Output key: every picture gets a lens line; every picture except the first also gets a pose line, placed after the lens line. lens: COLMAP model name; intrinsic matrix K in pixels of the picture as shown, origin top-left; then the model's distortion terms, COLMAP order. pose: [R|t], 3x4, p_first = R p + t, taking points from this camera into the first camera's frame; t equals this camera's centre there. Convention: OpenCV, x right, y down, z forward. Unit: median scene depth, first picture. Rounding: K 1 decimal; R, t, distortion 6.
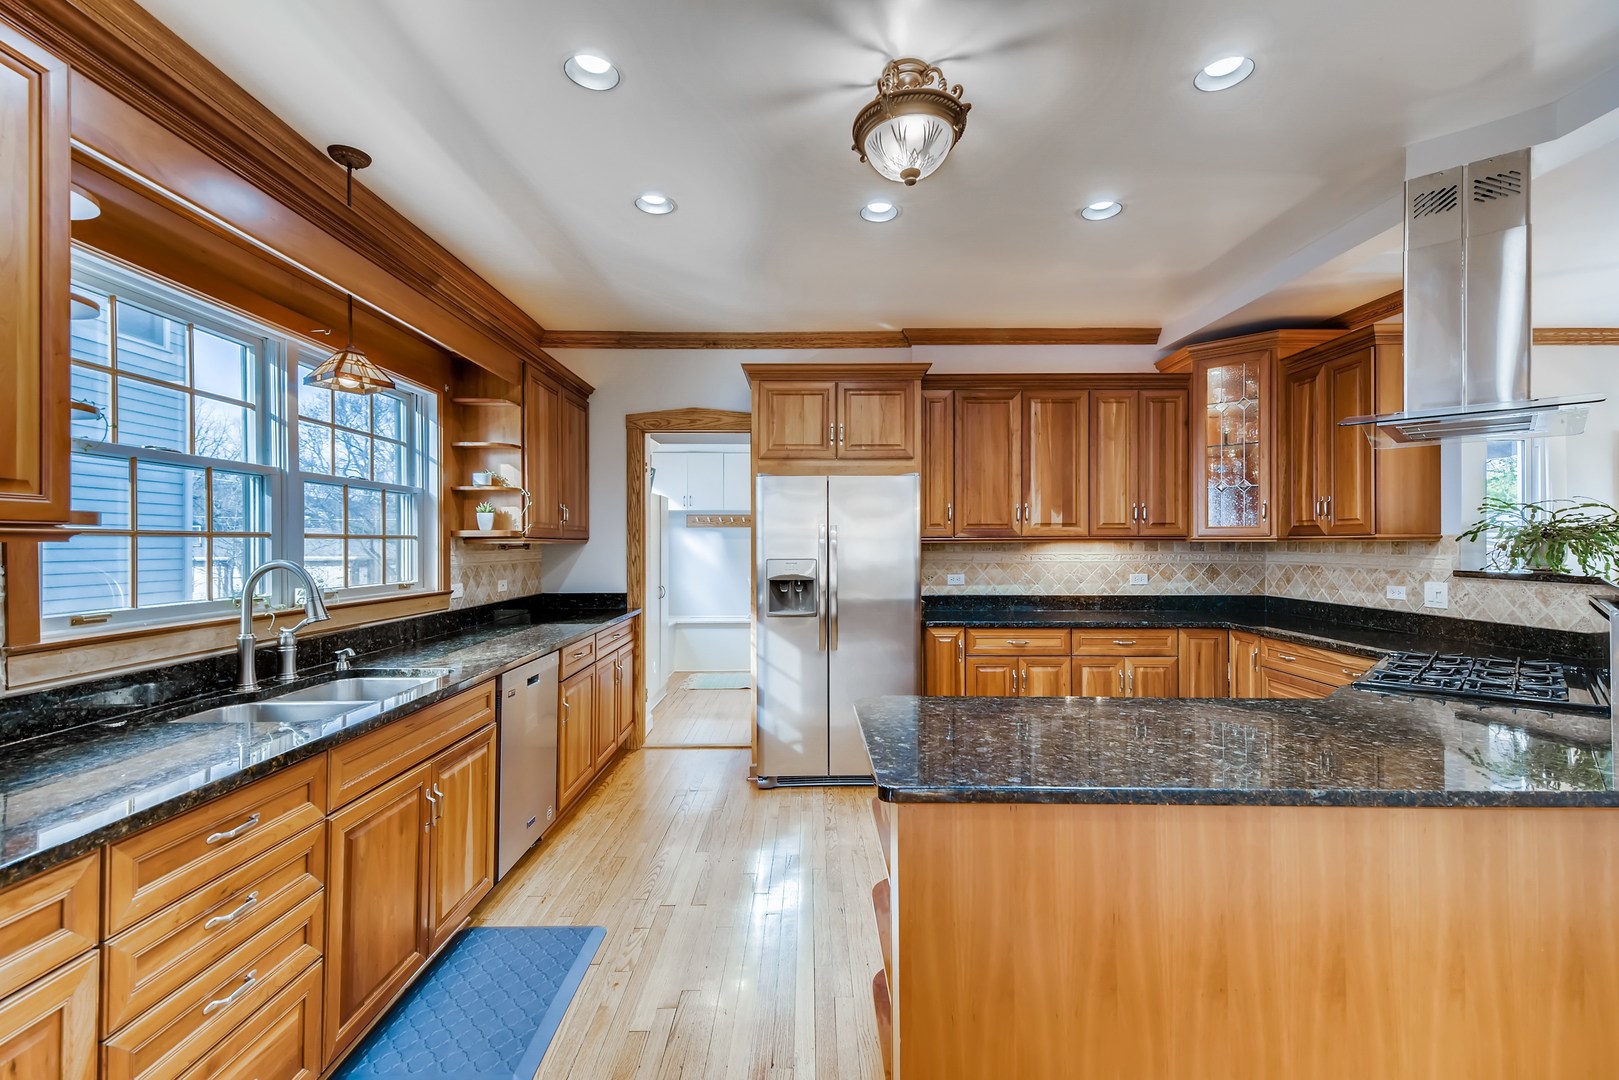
lens RADIAL K [[730.0, 0, 809.5], [0, 730.0, 540.0], [0, 0, 1]] dist [0.026471, -0.000381]
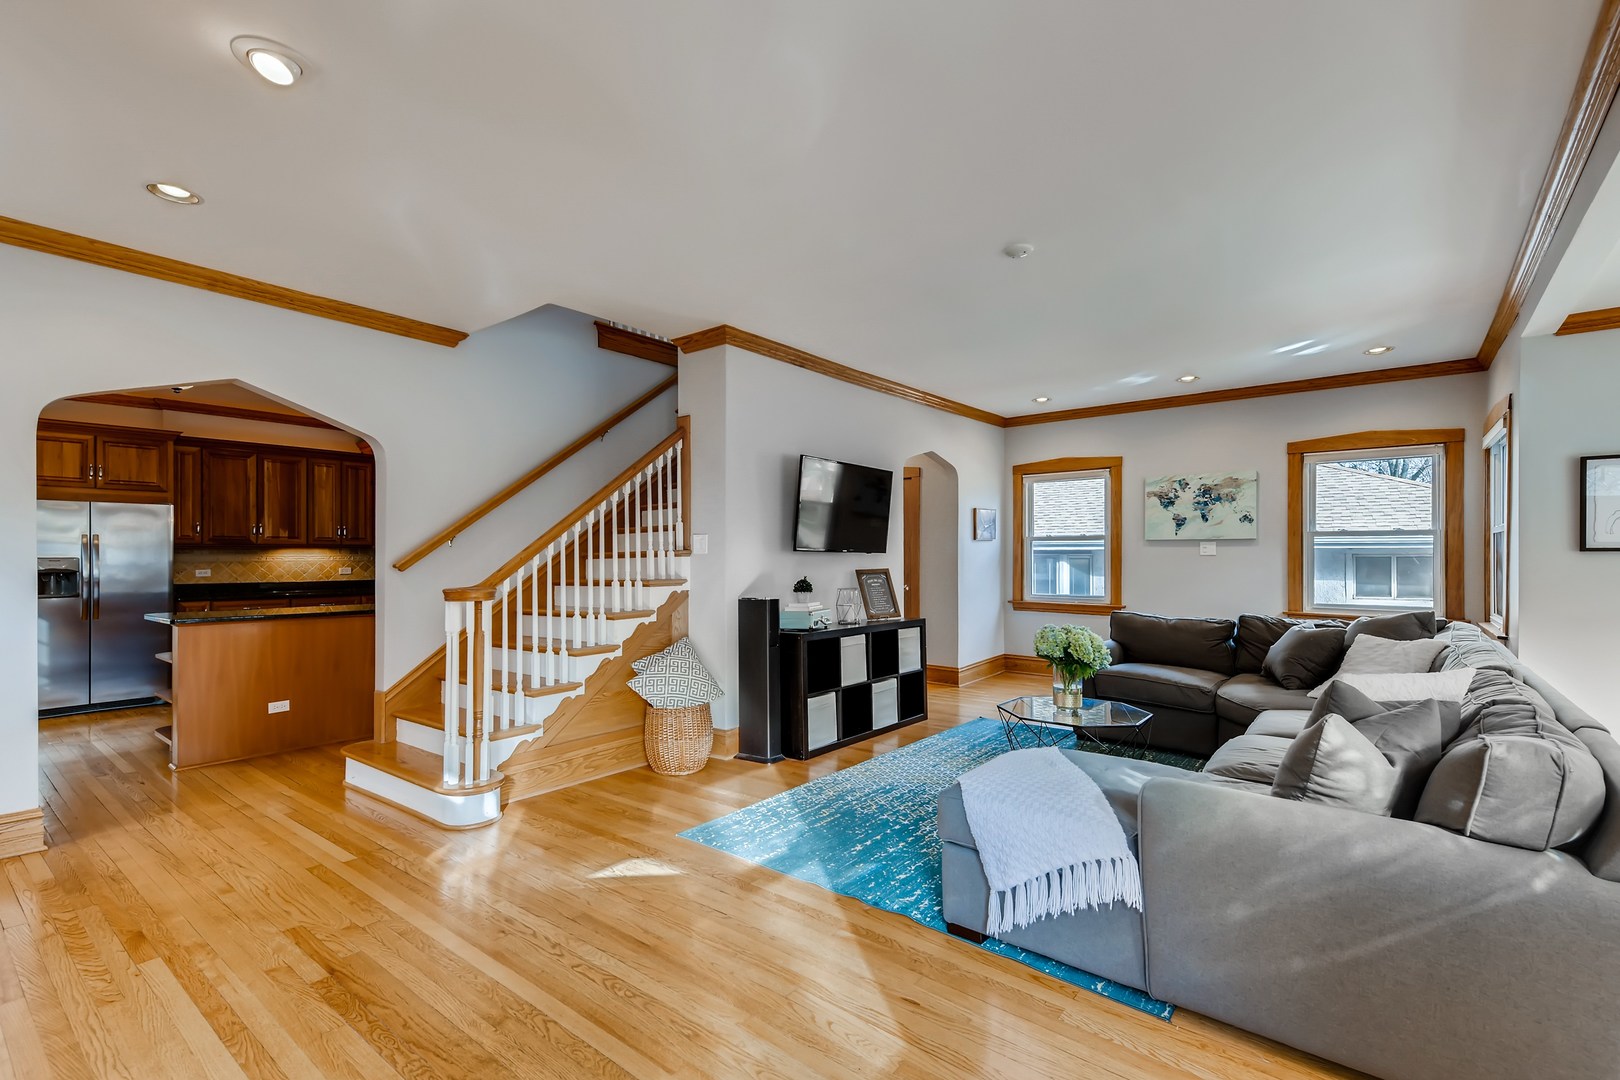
lens RADIAL K [[709.9, 0, 804.6], [0, 709.9, 551.0], [0, 0, 1]] dist [-0.001717, -0.000392]
pose [[0.643606, 0.000266, 0.765357, -0.132063], [-0.008157, 0.999946, 0.006511, -0.012190], [-0.765314, -0.010434, 0.643573, -0.964822]]
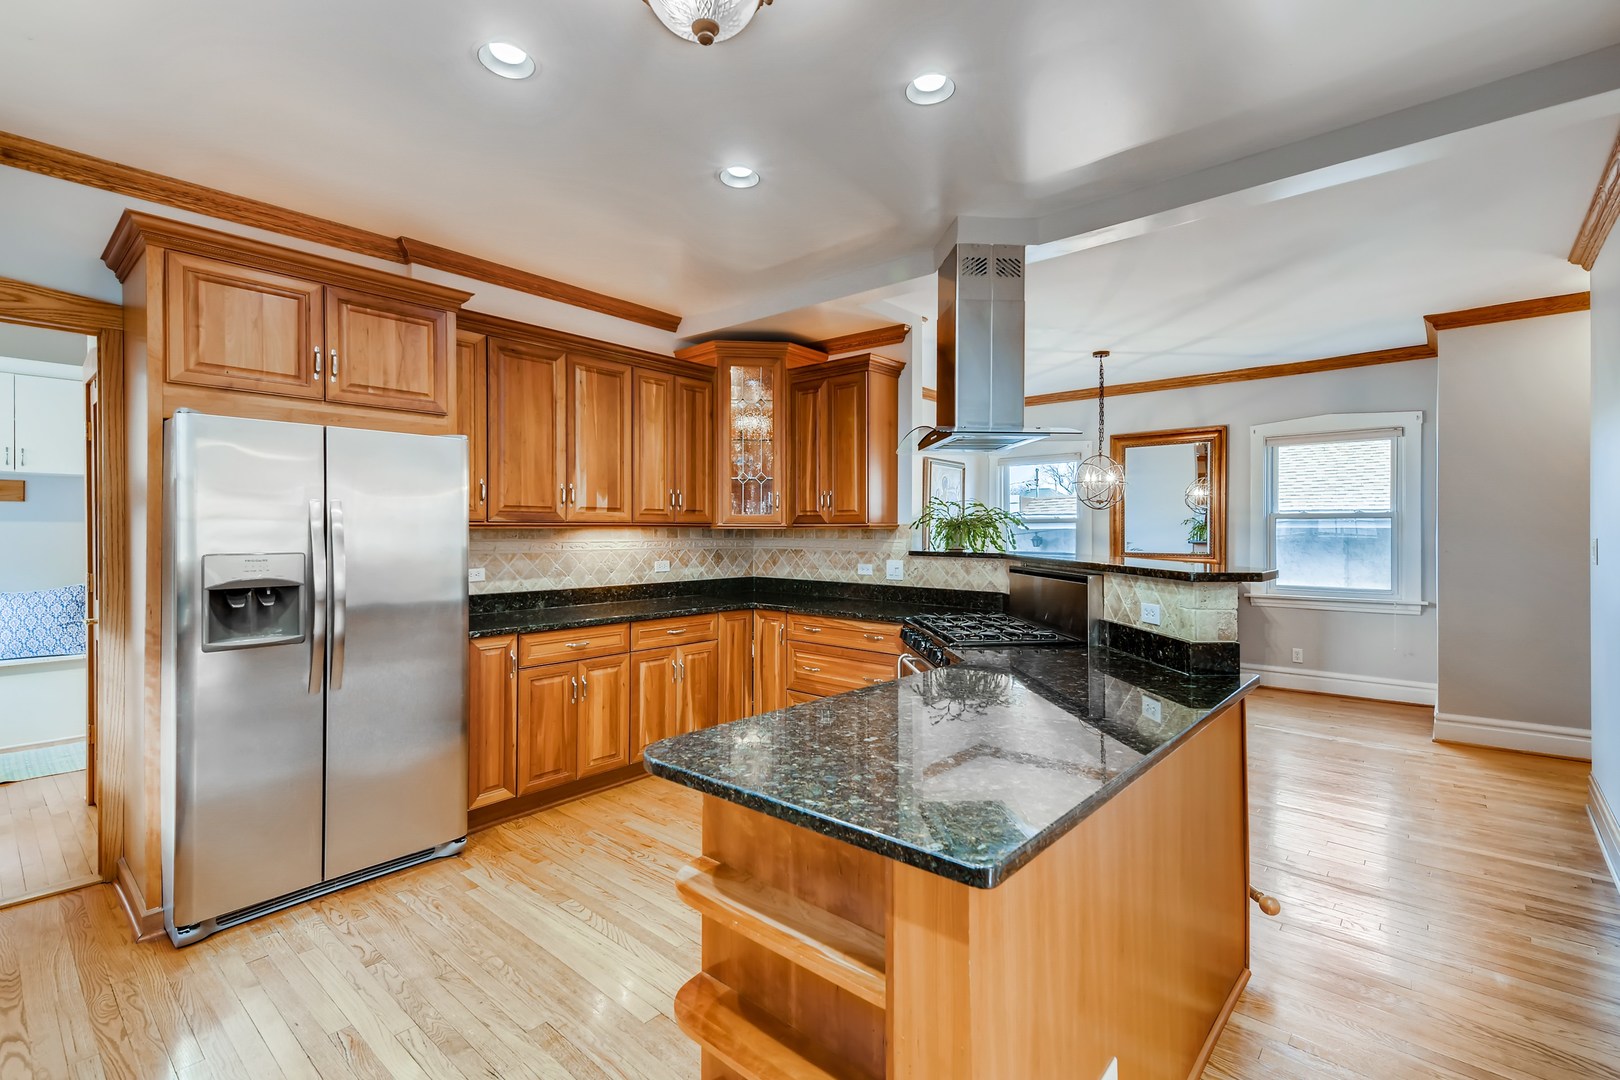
lens RADIAL K [[720.9, 0, 813.7], [0, 720.9, 535.1], [0, 0, 1]] dist [0.021347, -0.000264]
pose [[0.657058, -0.002041, 0.753837, -0.173666], [-0.005397, 0.999958, 0.007412, 0.003193], [-0.753821, -0.008938, 0.657019, 0.231910]]
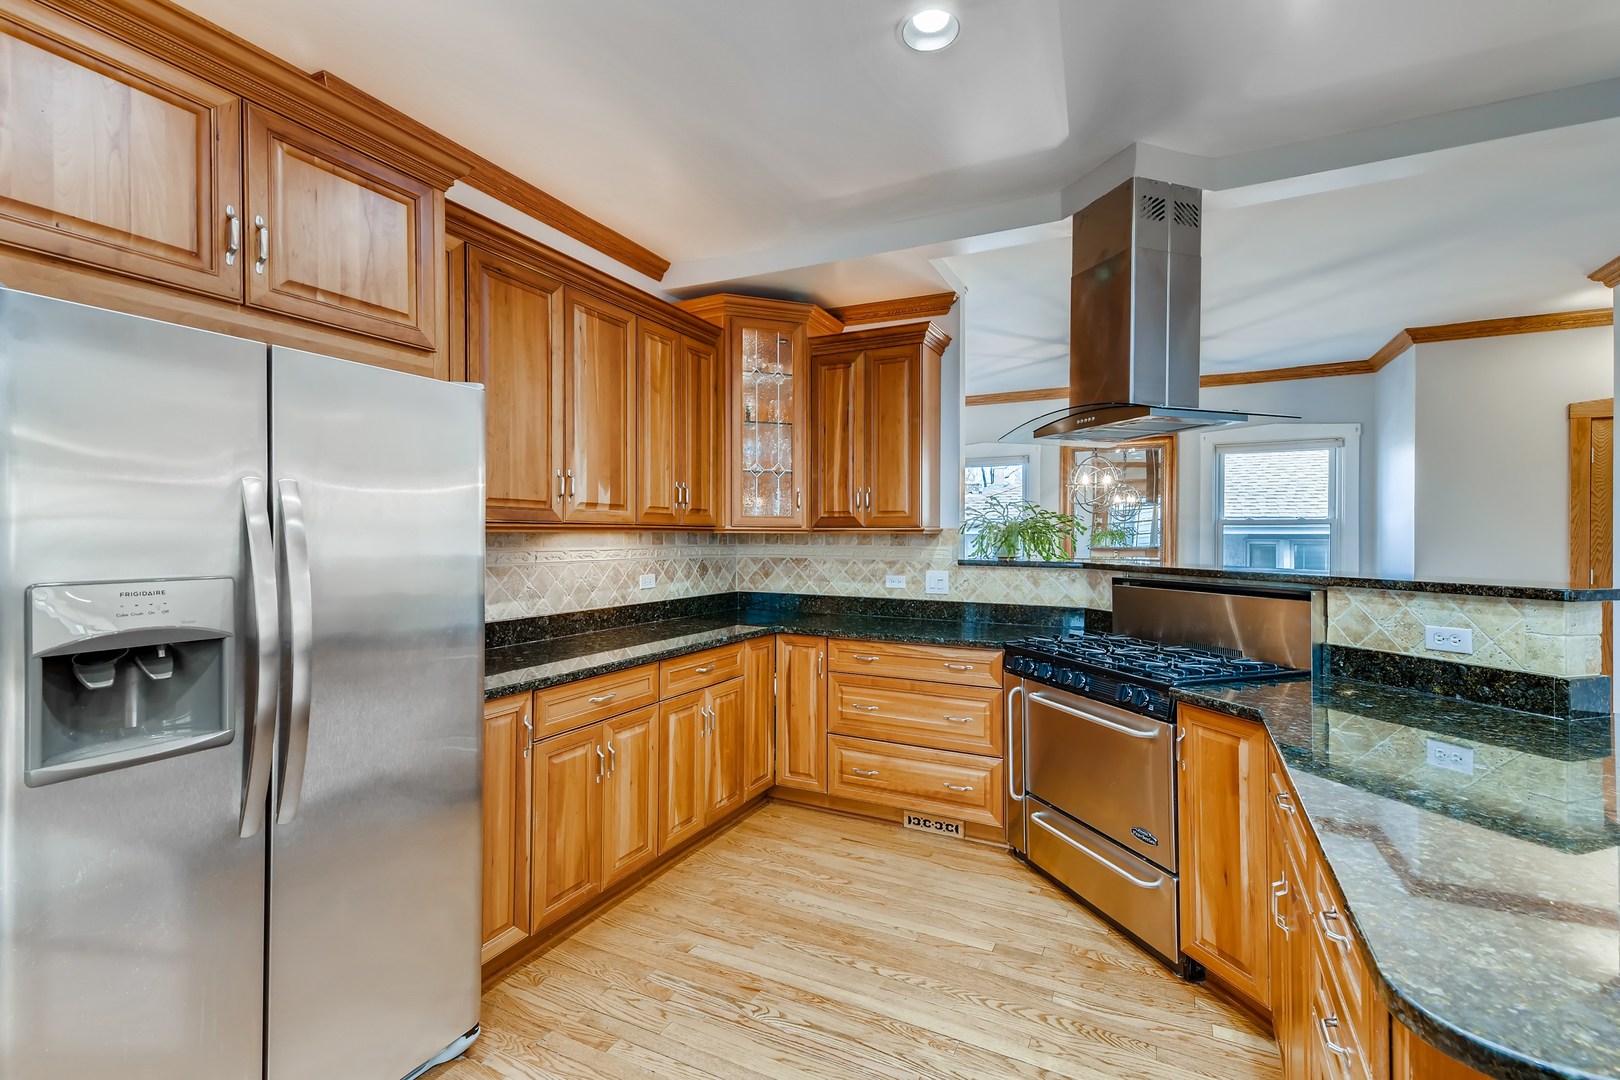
lens RADIAL K [[719.9, 0, 805.4], [0, 719.9, 538.7], [0, 0, 1]] dist [0.021248, -0.000512]
pose [[0.451139, -0.000639, 0.892453, -0.170779], [-0.007303, 0.999964, 0.004408, 0.004769], [-0.892424, -0.008506, 0.451118, 0.582268]]
